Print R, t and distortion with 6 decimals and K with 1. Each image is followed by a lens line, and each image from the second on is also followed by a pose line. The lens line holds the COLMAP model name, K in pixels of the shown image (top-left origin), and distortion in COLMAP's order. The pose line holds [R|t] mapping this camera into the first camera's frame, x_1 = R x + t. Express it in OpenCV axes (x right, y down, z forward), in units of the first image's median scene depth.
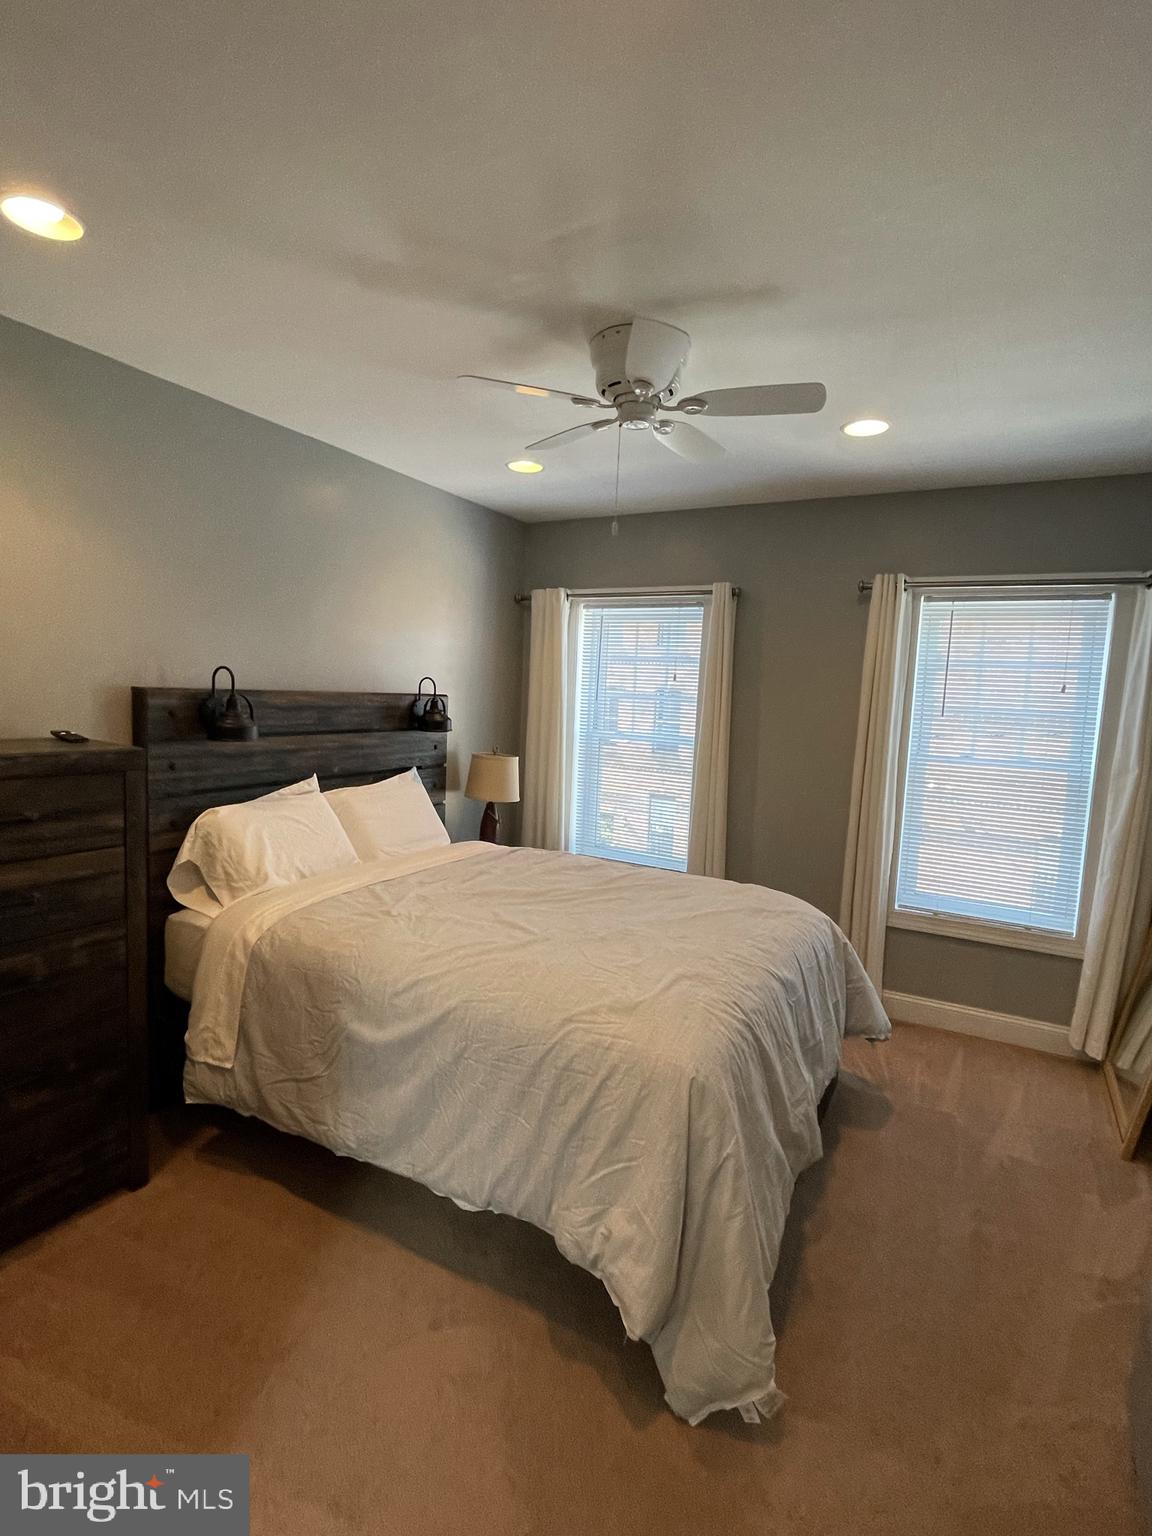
lens RADIAL K [[749.1, 0, 576.1], [0, 749.1, 772.3], [0, 0, 1]] dist [-0.006315, 0.002155]
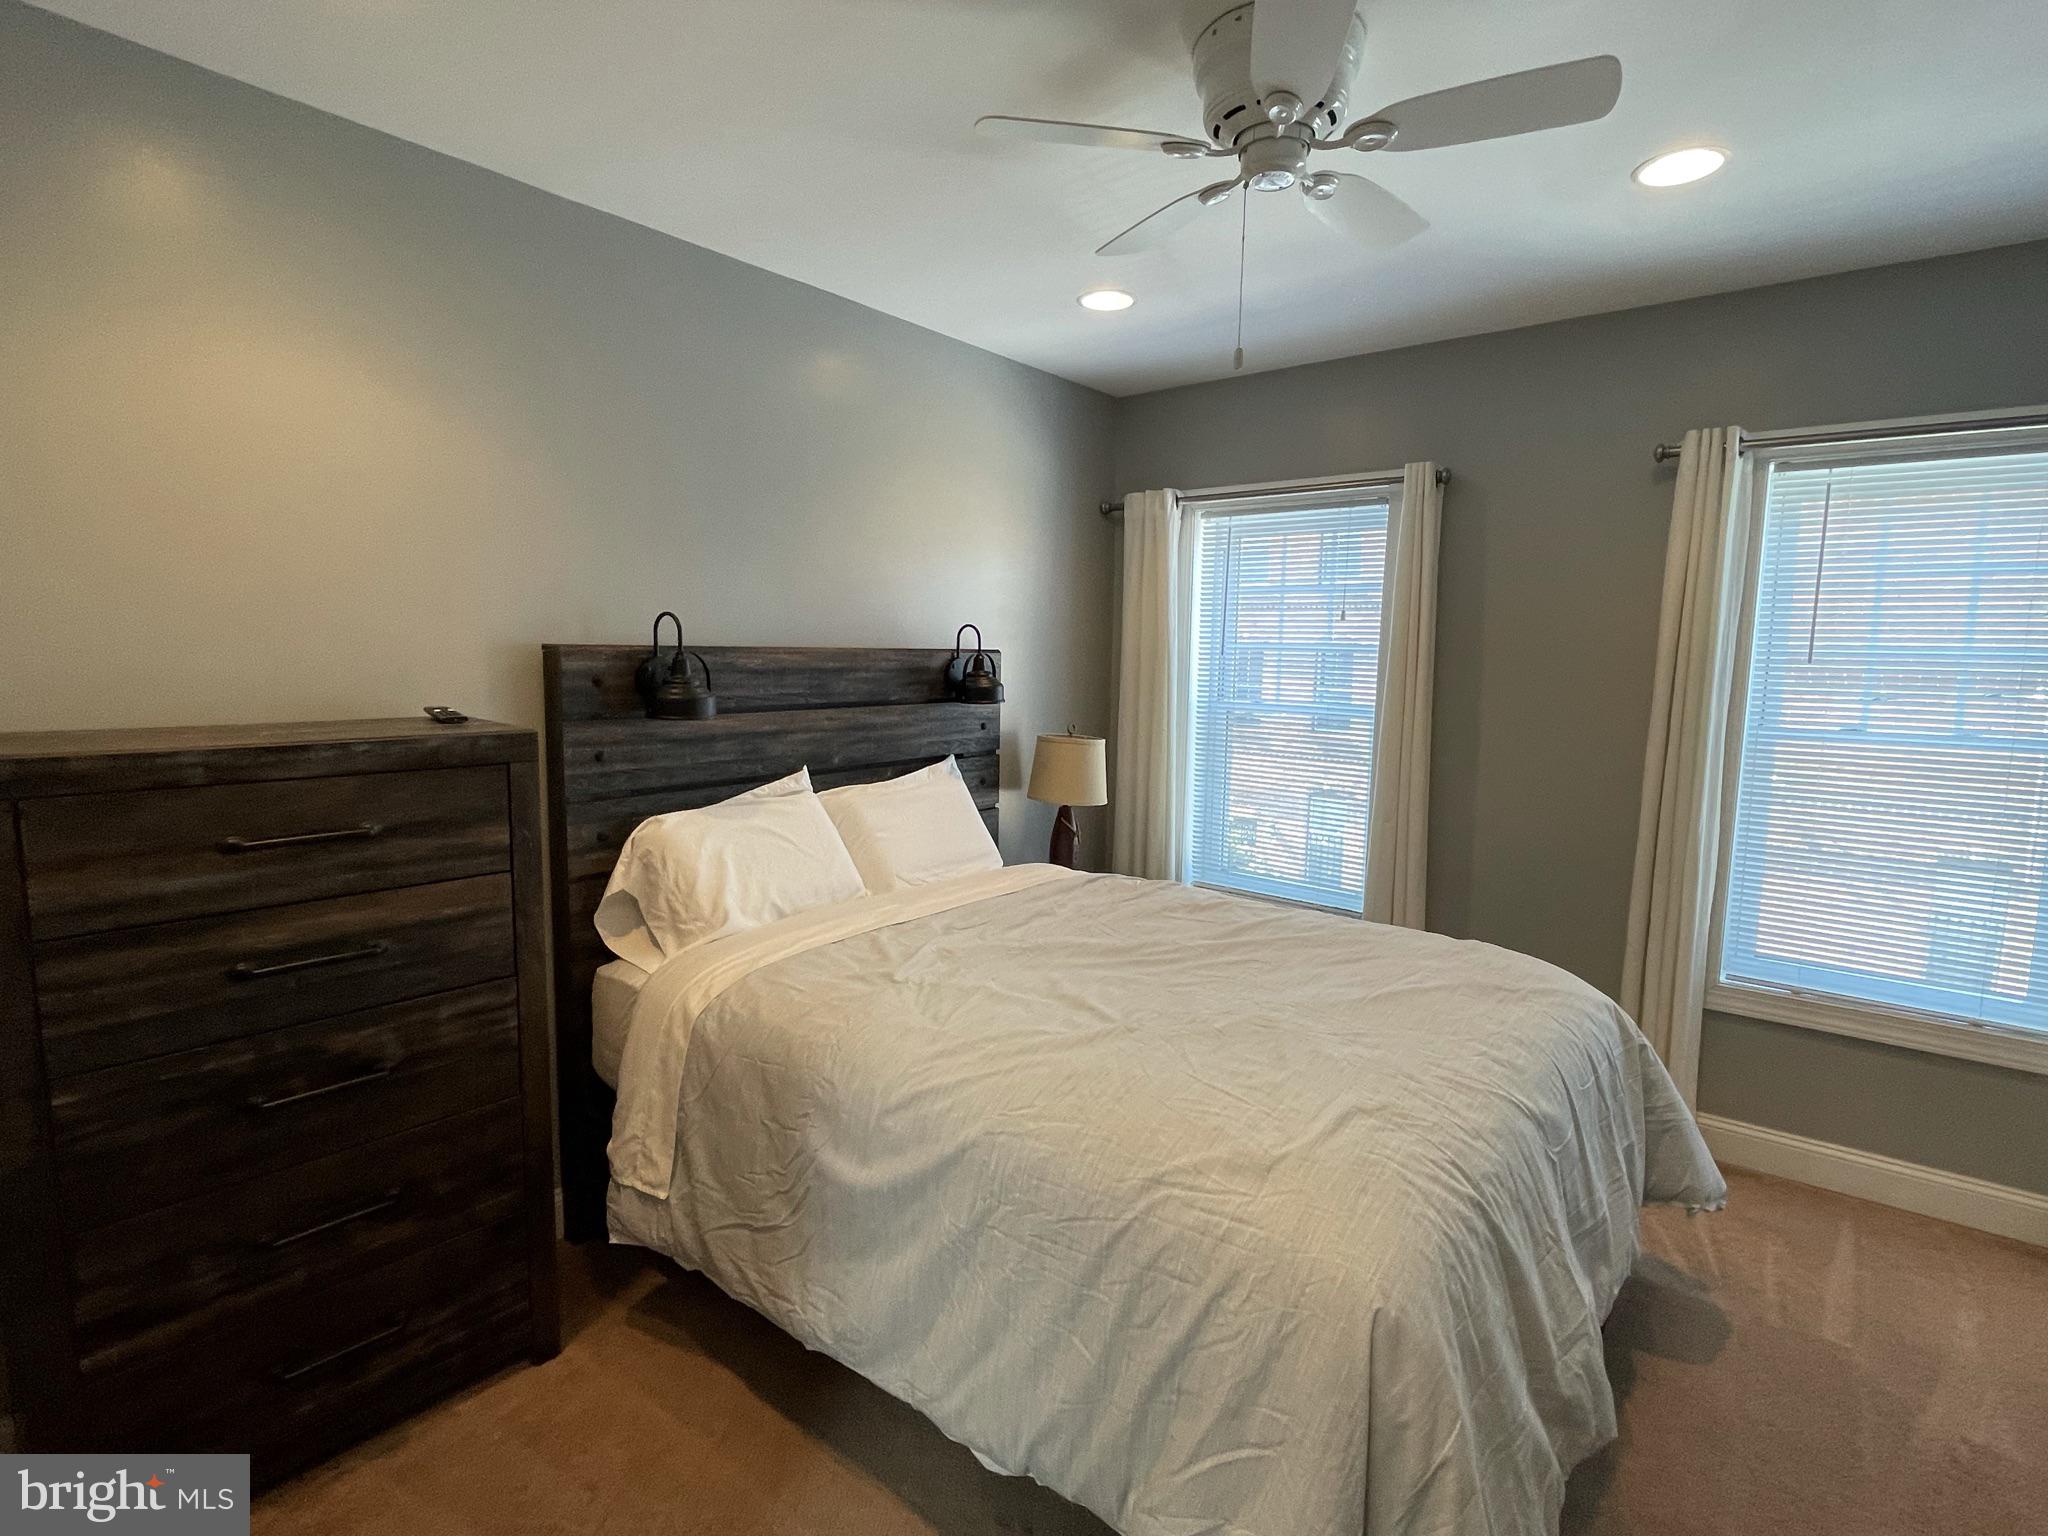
lens RADIAL K [[998.9, 0, 1023.2], [0, 998.9, 769.8], [0, 0, 1]] dist [-0.006315, 0.002155]
pose [[0.983613, -0.005596, -0.180207, 0.021857], [0.006891, 0.999955, 0.006562, 0.001052], [0.180162, -0.007696, 0.983607, 0.151139]]
